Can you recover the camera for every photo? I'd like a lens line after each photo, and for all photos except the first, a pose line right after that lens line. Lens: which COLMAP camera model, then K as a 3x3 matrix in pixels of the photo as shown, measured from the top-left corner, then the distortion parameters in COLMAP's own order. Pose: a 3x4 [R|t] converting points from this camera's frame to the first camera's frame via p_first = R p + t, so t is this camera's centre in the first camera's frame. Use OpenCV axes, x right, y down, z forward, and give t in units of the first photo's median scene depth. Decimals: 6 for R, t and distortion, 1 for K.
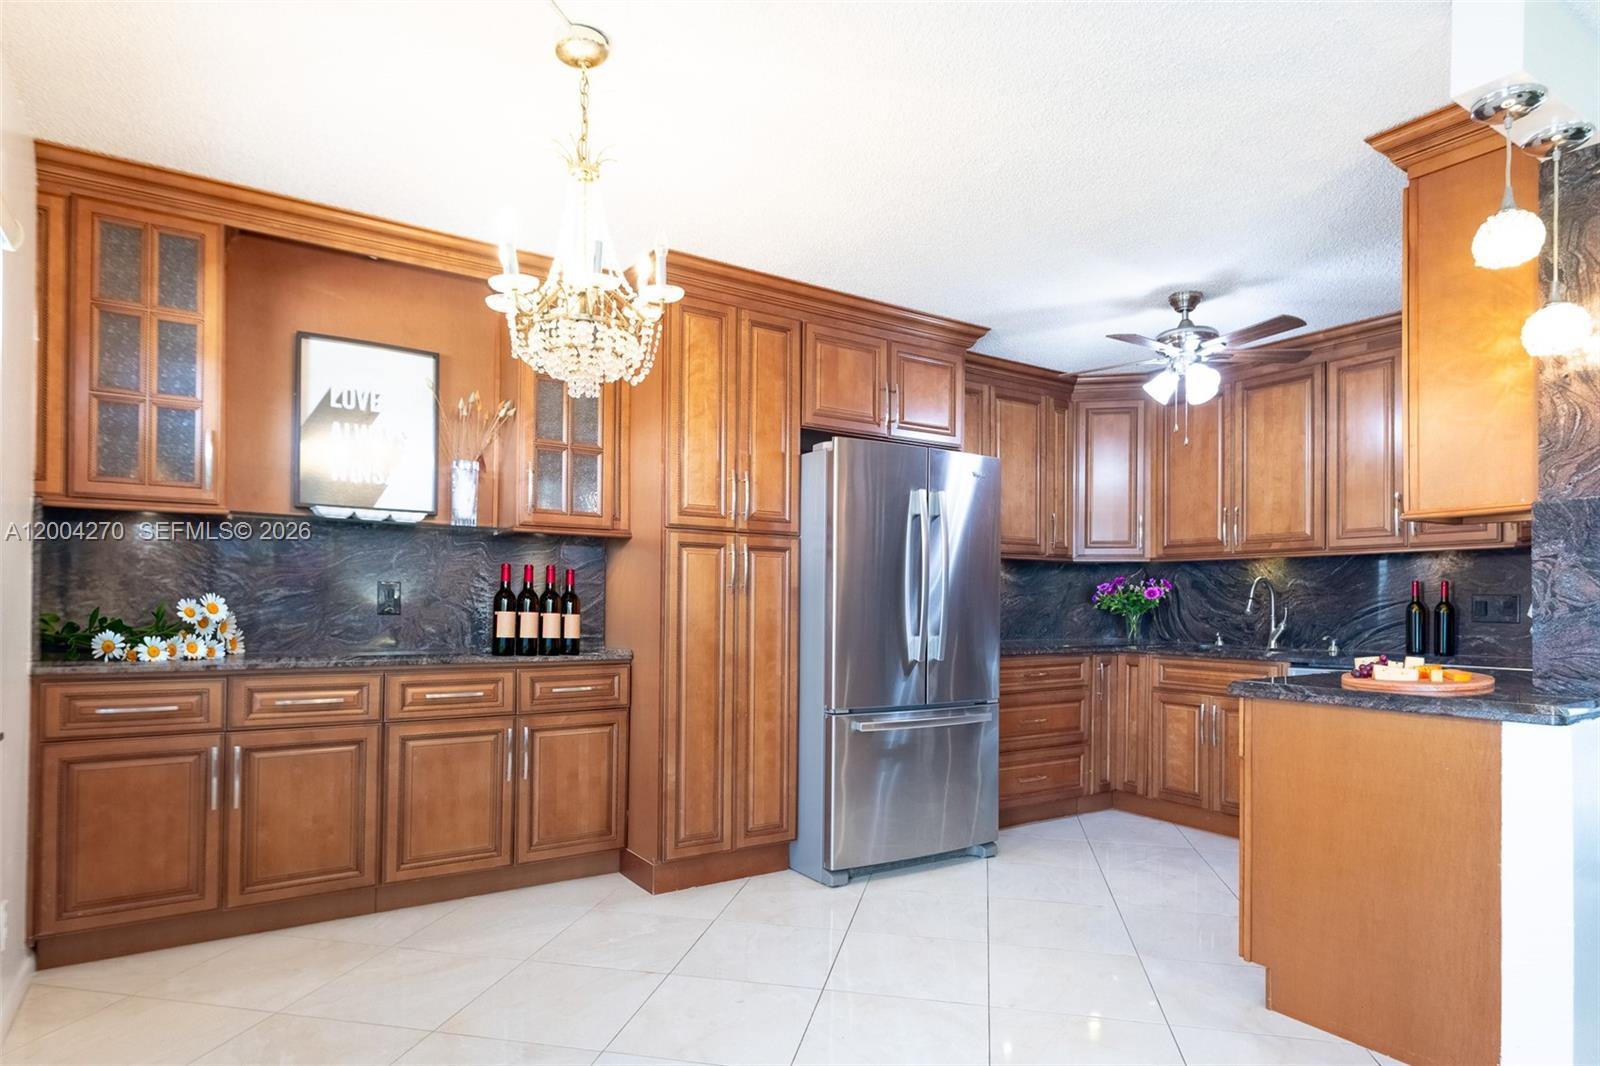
lens RADIAL K [[892.0, 0, 806.2], [0, 892.0, 595.9], [0, 0, 1]] dist [0.014801, -0.000592]
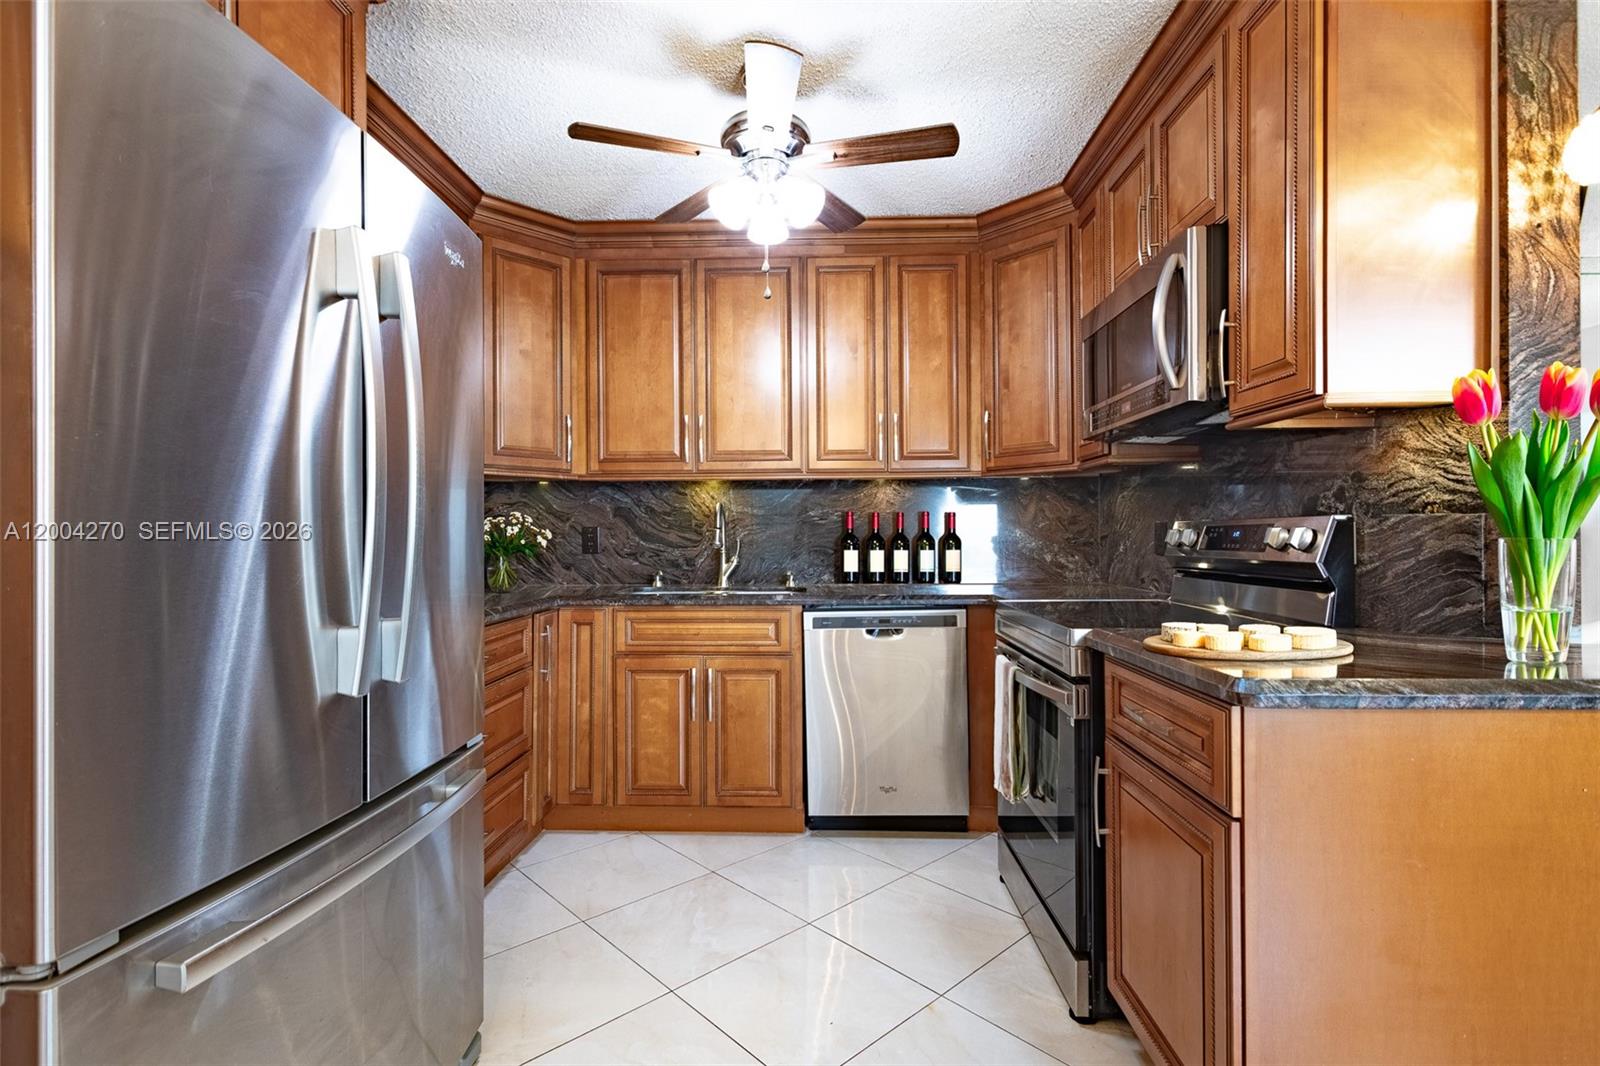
lens RADIAL K [[743.9, 0, 800.0], [0, 743.9, 533.0], [0, 0, 1]] dist [0.018321, -0.006478]
pose [[0.581002, -0.005264, 0.813885, -0.016704], [0.003097, 0.999986, 0.004257, 0.004986], [-0.813896, 0.000047, 0.581011, 0.620177]]
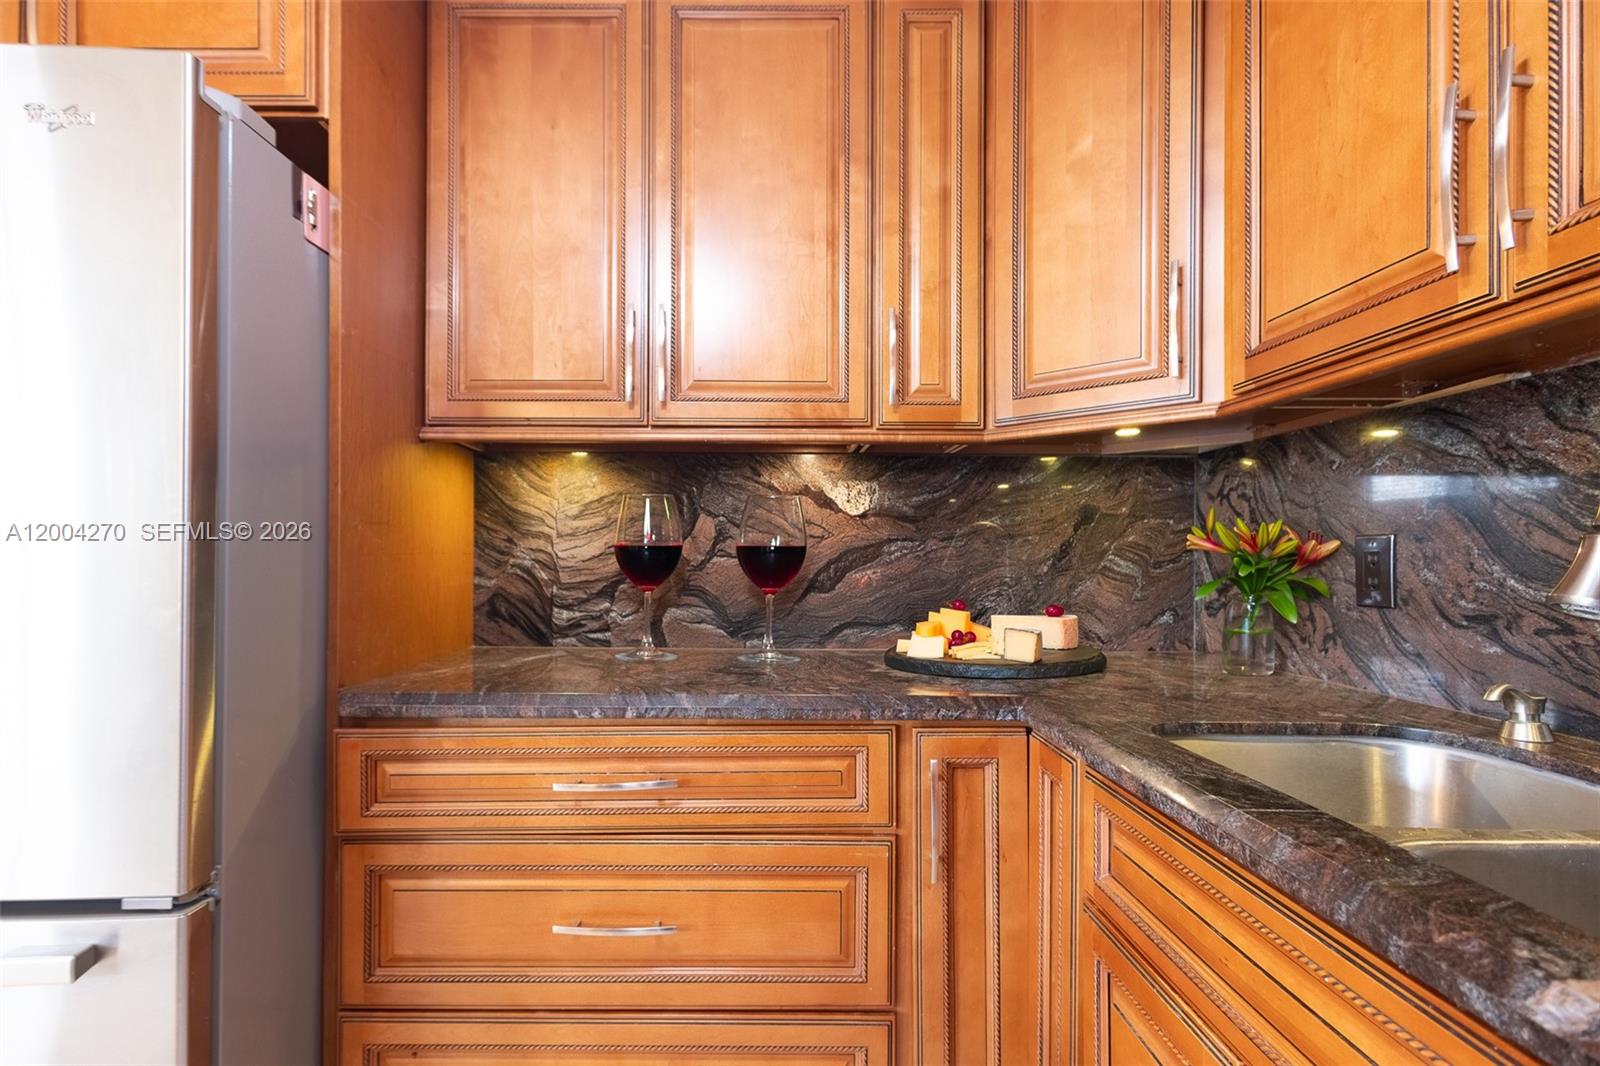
lens RADIAL K [[769.3, 0, 768.4], [0, 769.3, 551.5], [0, 0, 1]] dist [0.014923, -0.000108]
pose [[0.833502, -0.007315, -0.552469, 0.508138], [0.005642, 0.999973, -0.004729, 0.007873], [0.552488, 0.000825, 0.833520, 0.896471]]
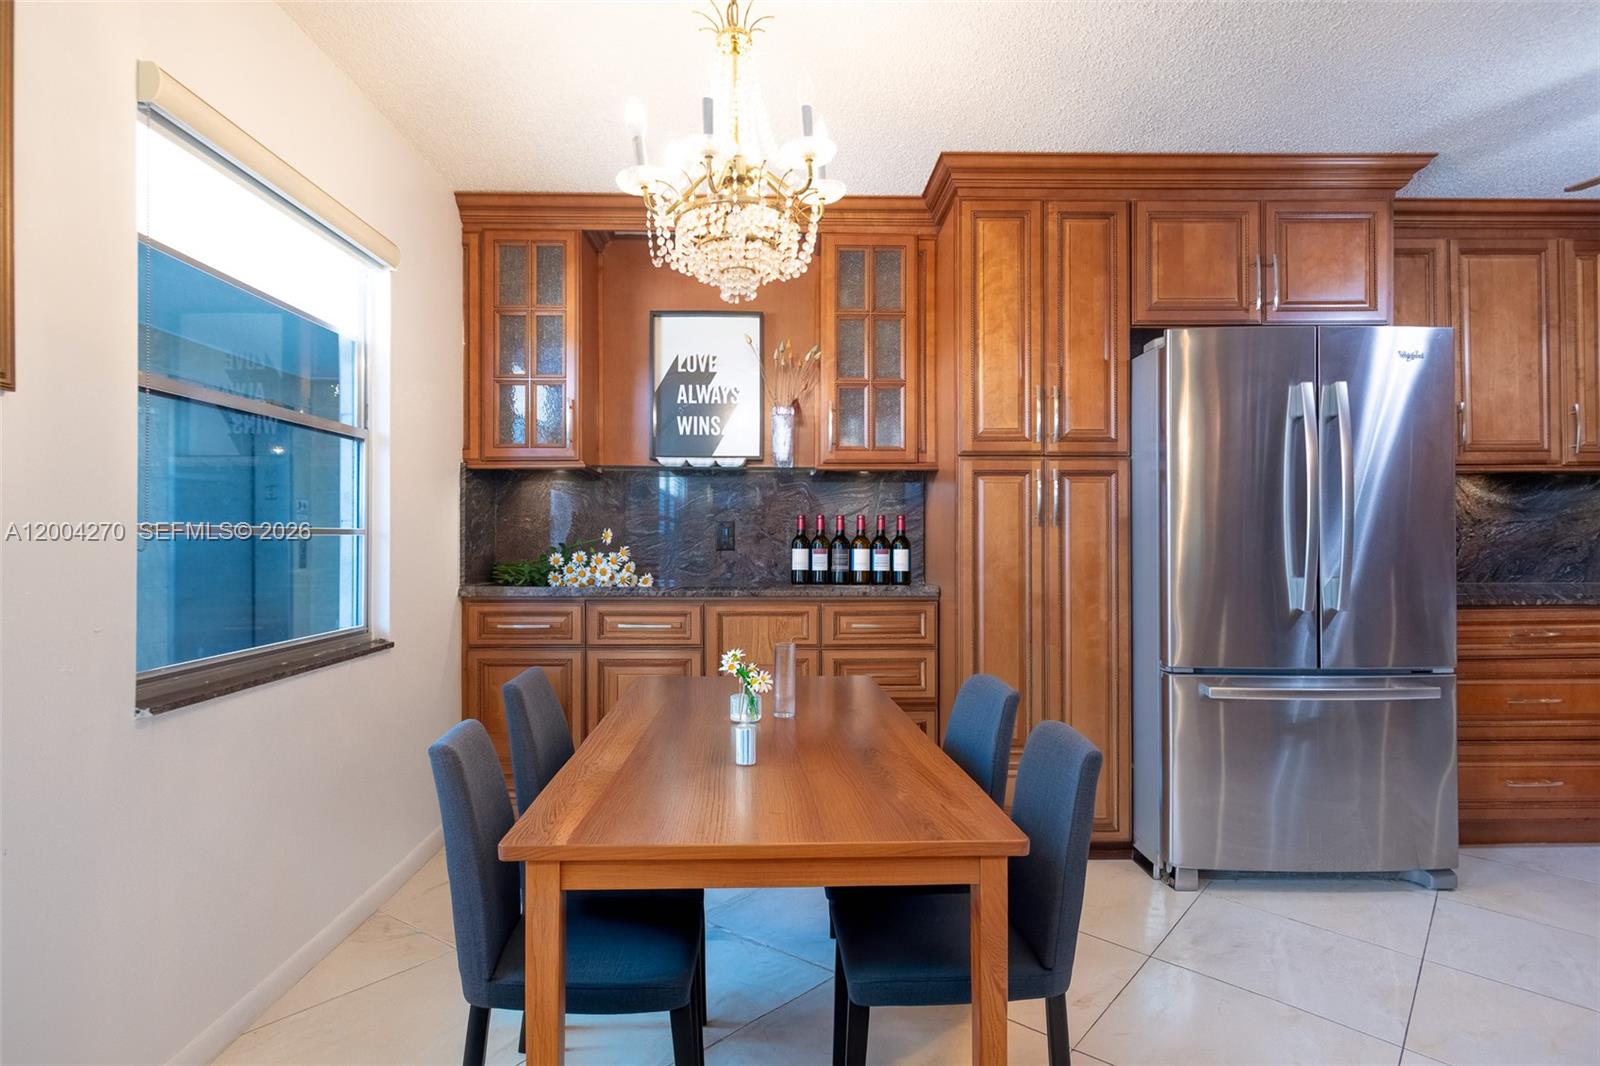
lens RADIAL K [[743.9, 0, 800.0], [0, 743.9, 533.0], [0, 0, 1]] dist [0.018321, -0.006478]
pose [[0.844073, -0.014862, -0.536022, 0.098231], [0.013923, 0.999886, -0.005798, 0.004833], [0.536047, -0.002569, 0.844184, 0.219578]]
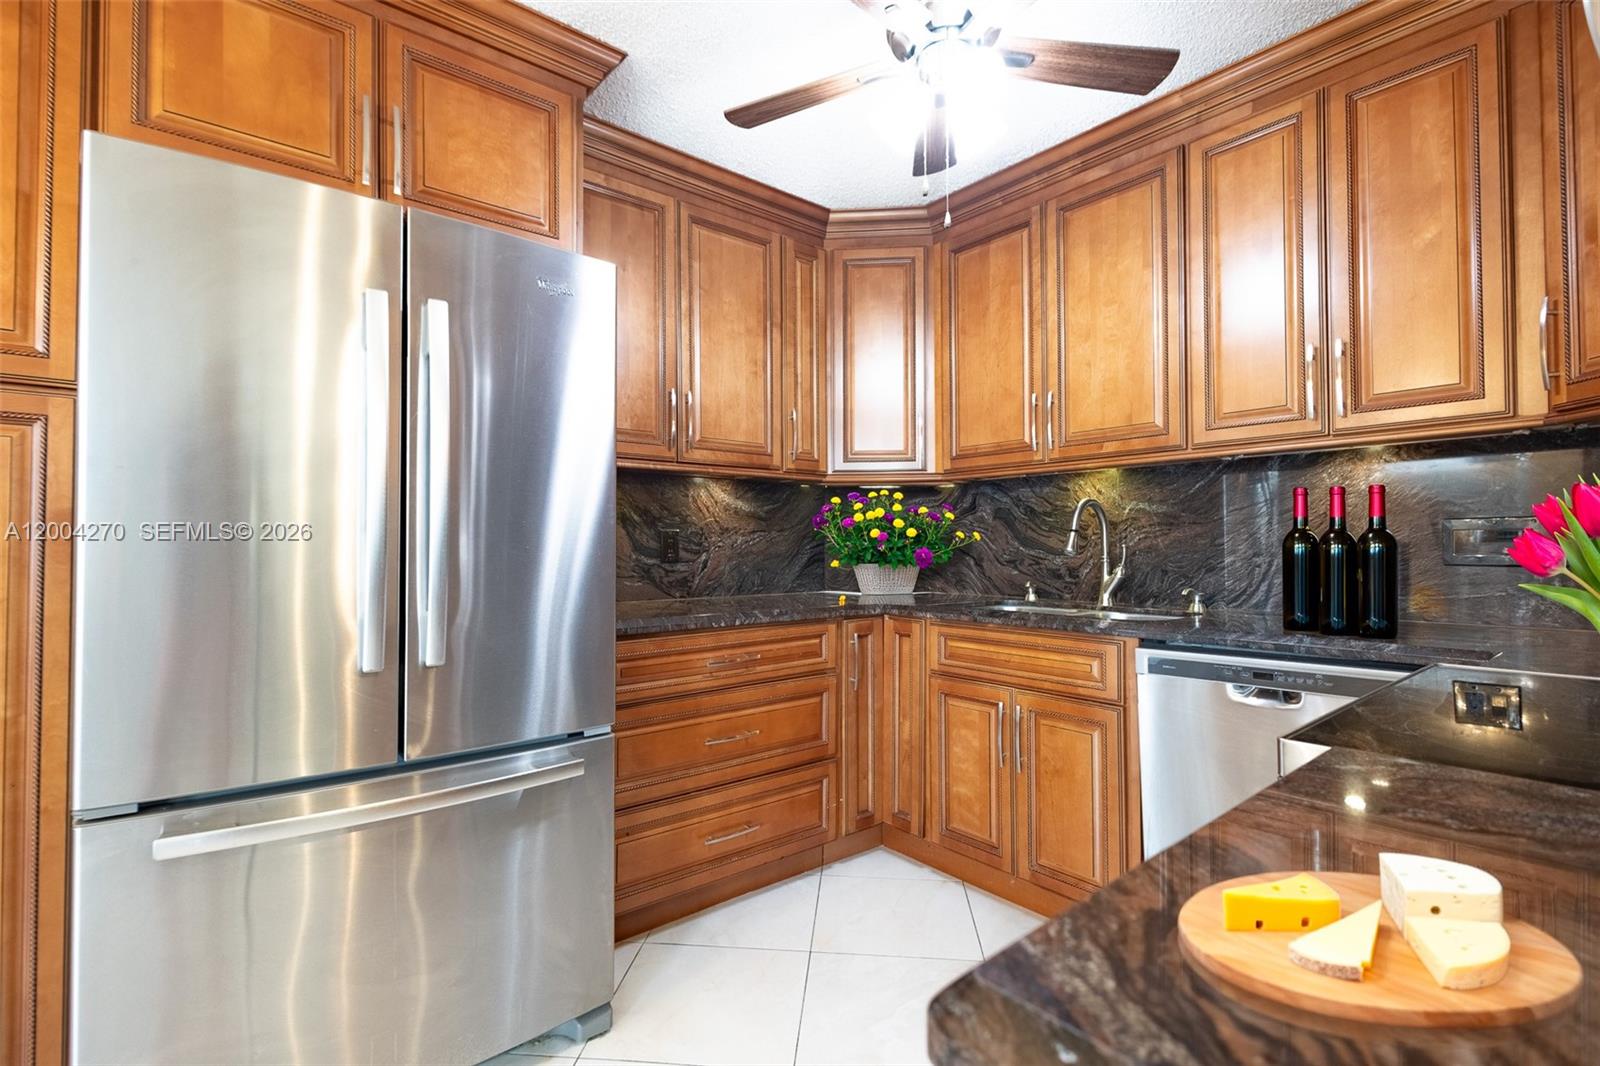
lens RADIAL K [[743.9, 0, 800.0], [0, 743.9, 533.0], [0, 0, 1]] dist [0.018321, -0.006478]
pose [[0.994421, -0.008753, 0.105122, 0.278350], [0.009795, 0.999908, -0.009402, 0.008623], [-0.105030, 0.010379, 0.994415, 0.553861]]
